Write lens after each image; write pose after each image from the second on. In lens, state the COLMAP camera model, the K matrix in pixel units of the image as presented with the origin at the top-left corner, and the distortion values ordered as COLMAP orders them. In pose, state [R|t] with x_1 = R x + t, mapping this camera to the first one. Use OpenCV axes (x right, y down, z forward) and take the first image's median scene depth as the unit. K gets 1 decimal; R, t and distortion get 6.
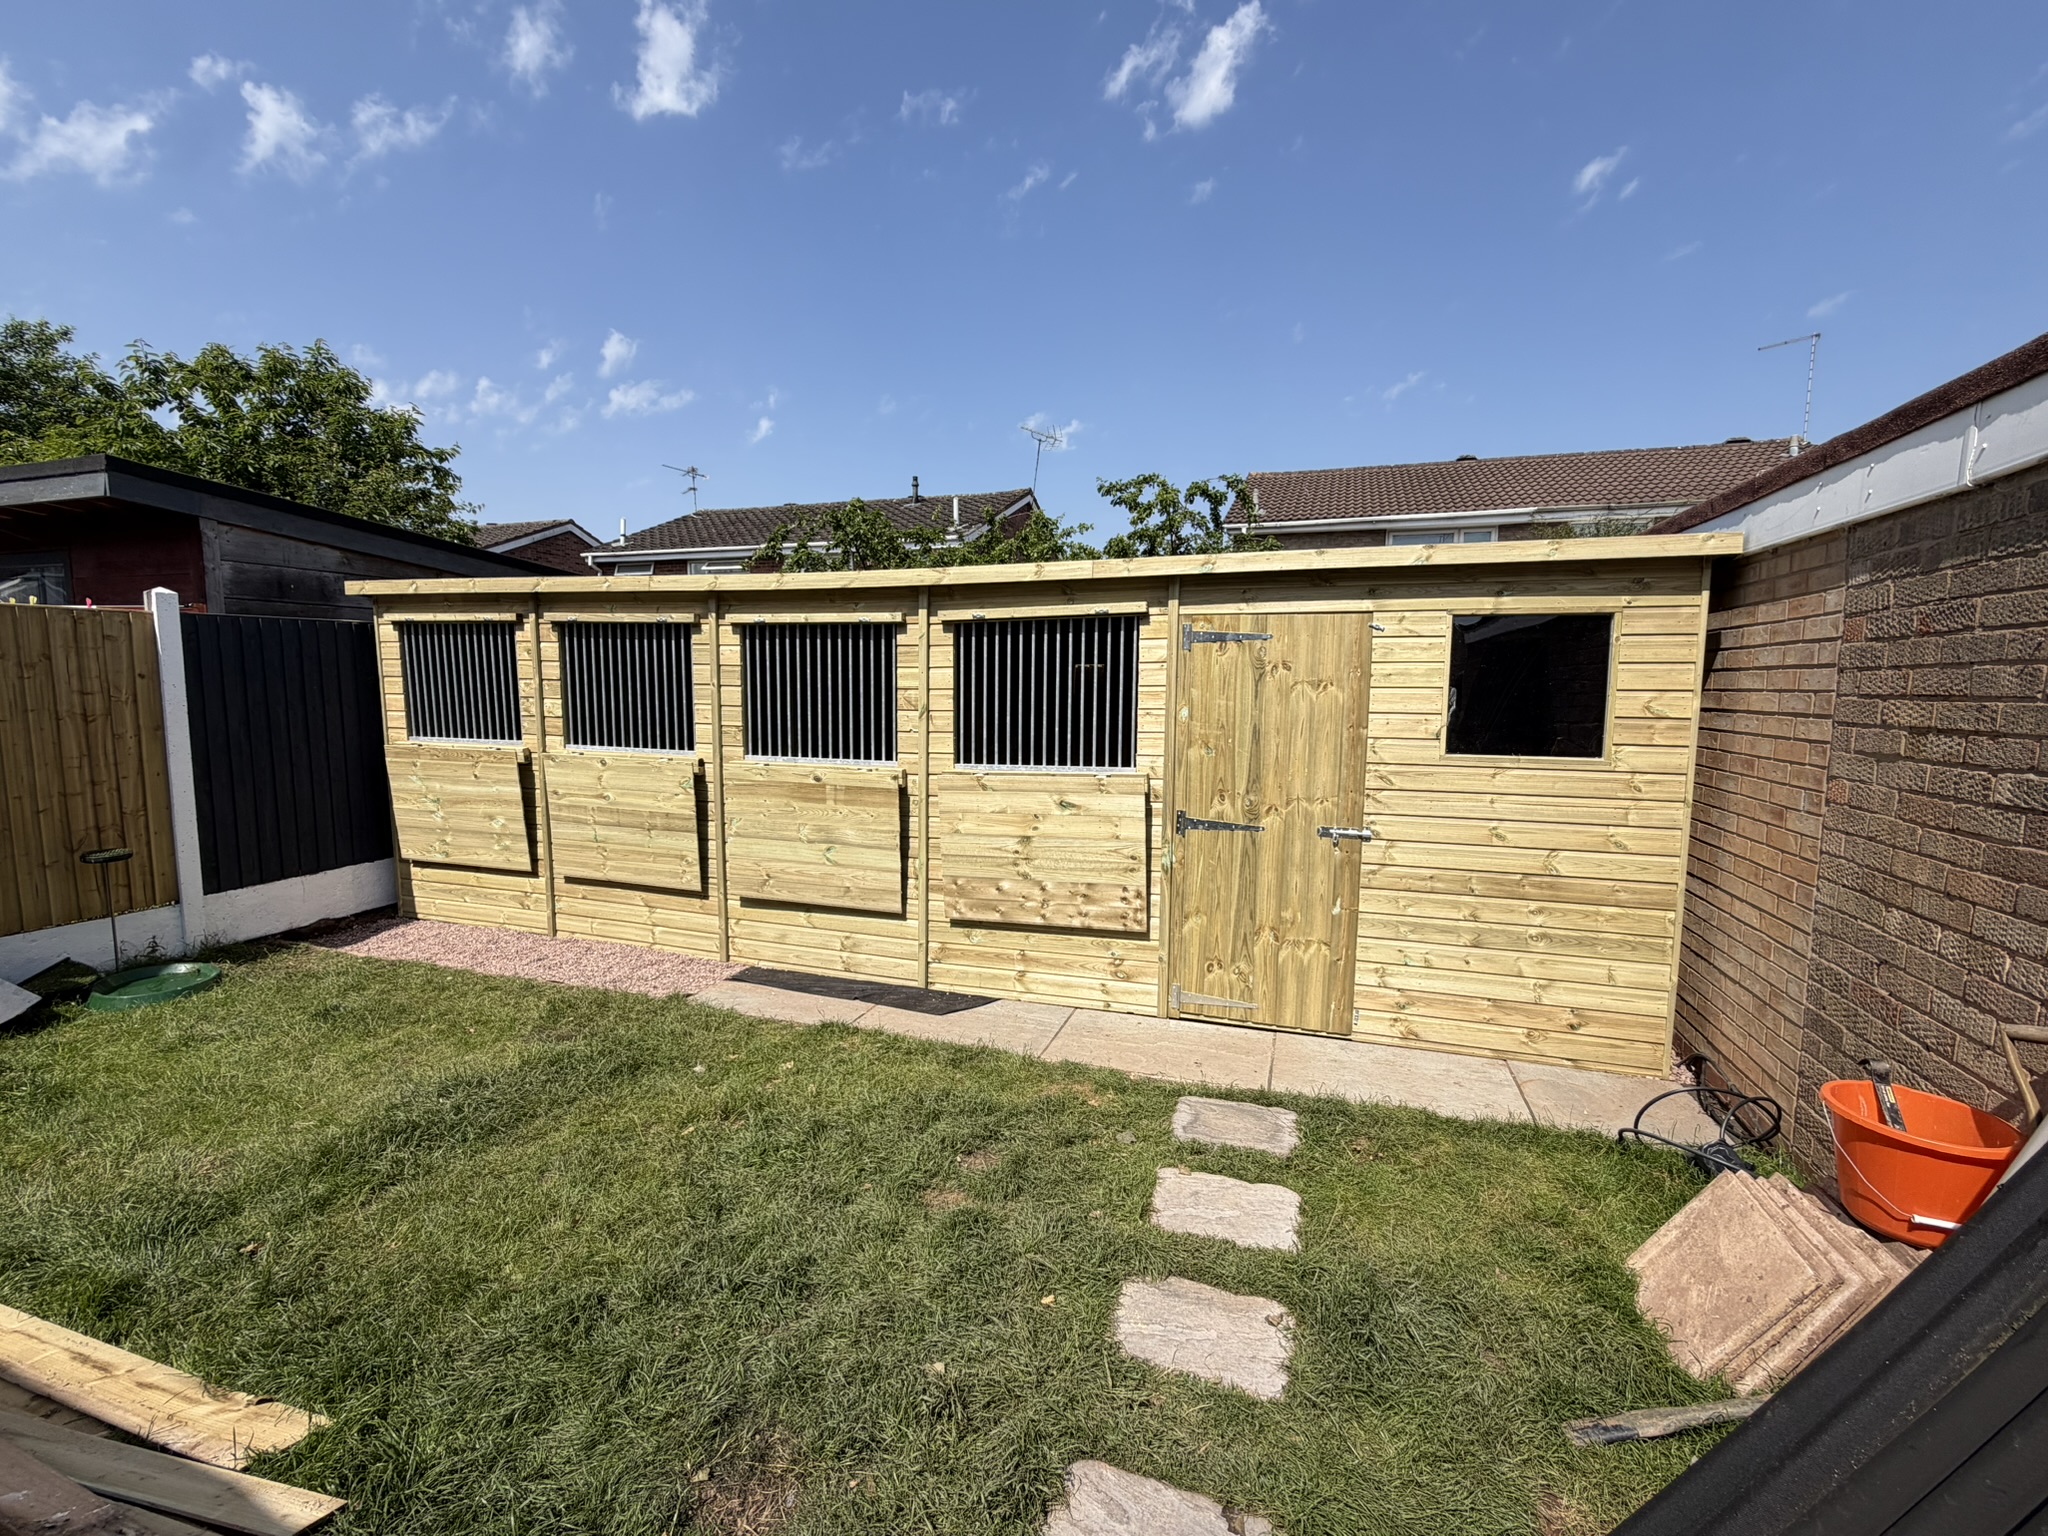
lens RADIAL K [[899.9, 0, 1024.0], [0, 899.9, 768.0], [0, 0, 1]] dist [0.000643, -0.000225]
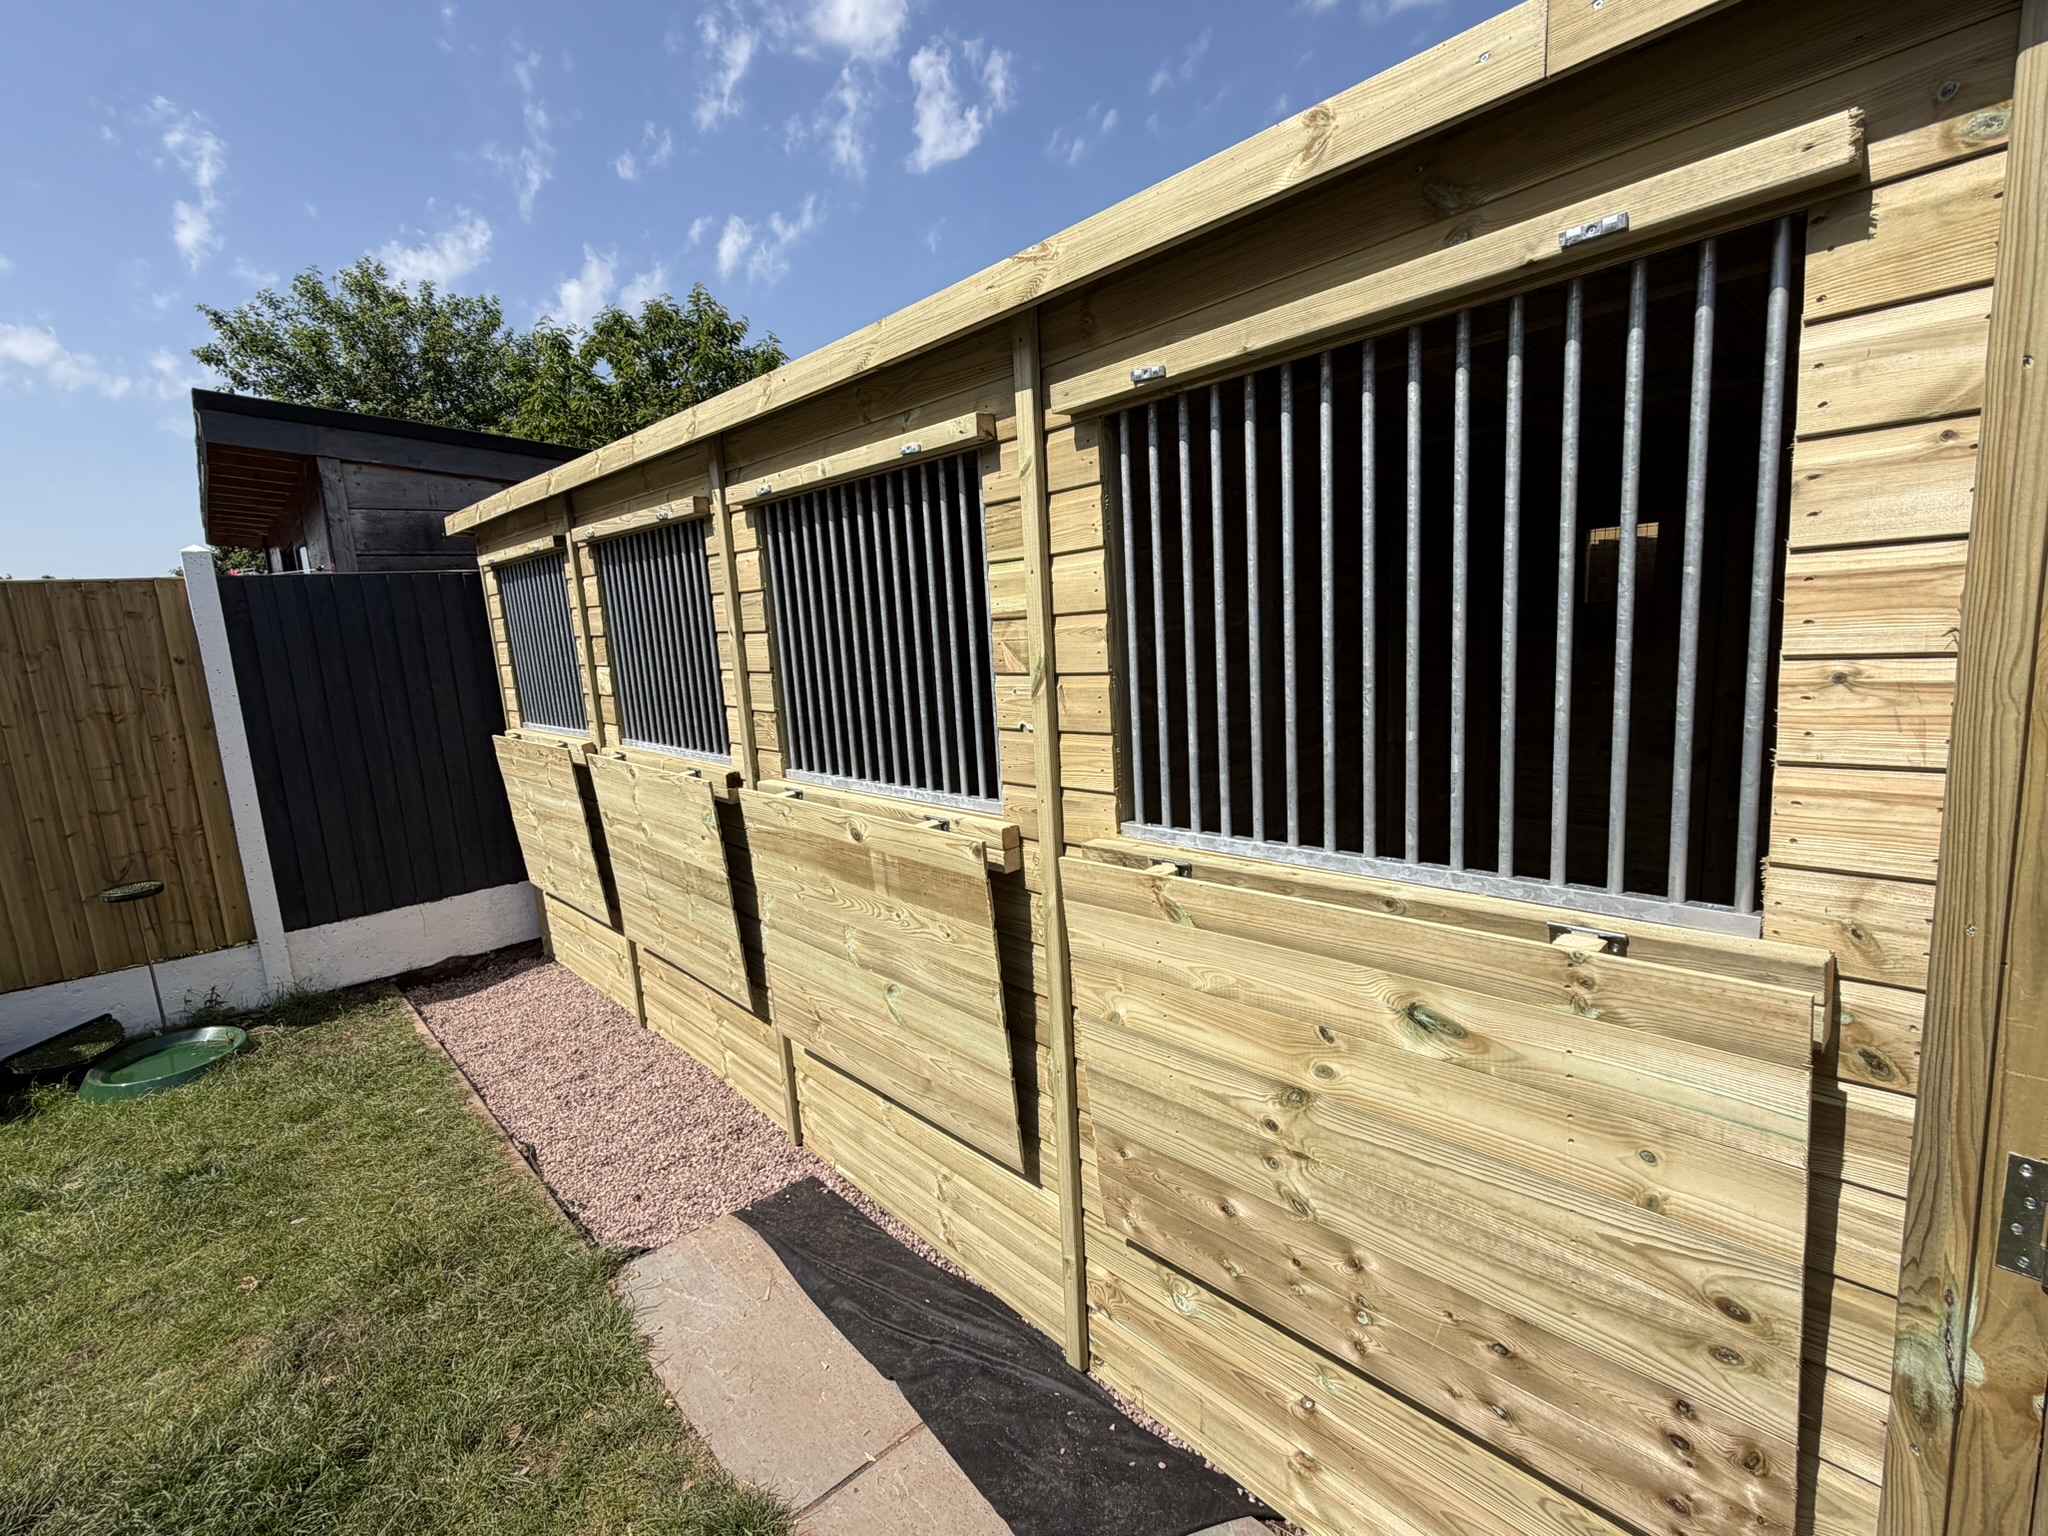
lens RADIAL K [[945.8, 0, 1024.0], [0, 945.8, 768.0], [0, 0, 1]] dist [-0.002873, -0.000446]
pose [[0.866992, 0.018410, -0.497982, 0.076960], [0.016396, 0.997722, 0.065430, -0.052039], [0.498052, -0.064892, 0.864715, 0.666569]]
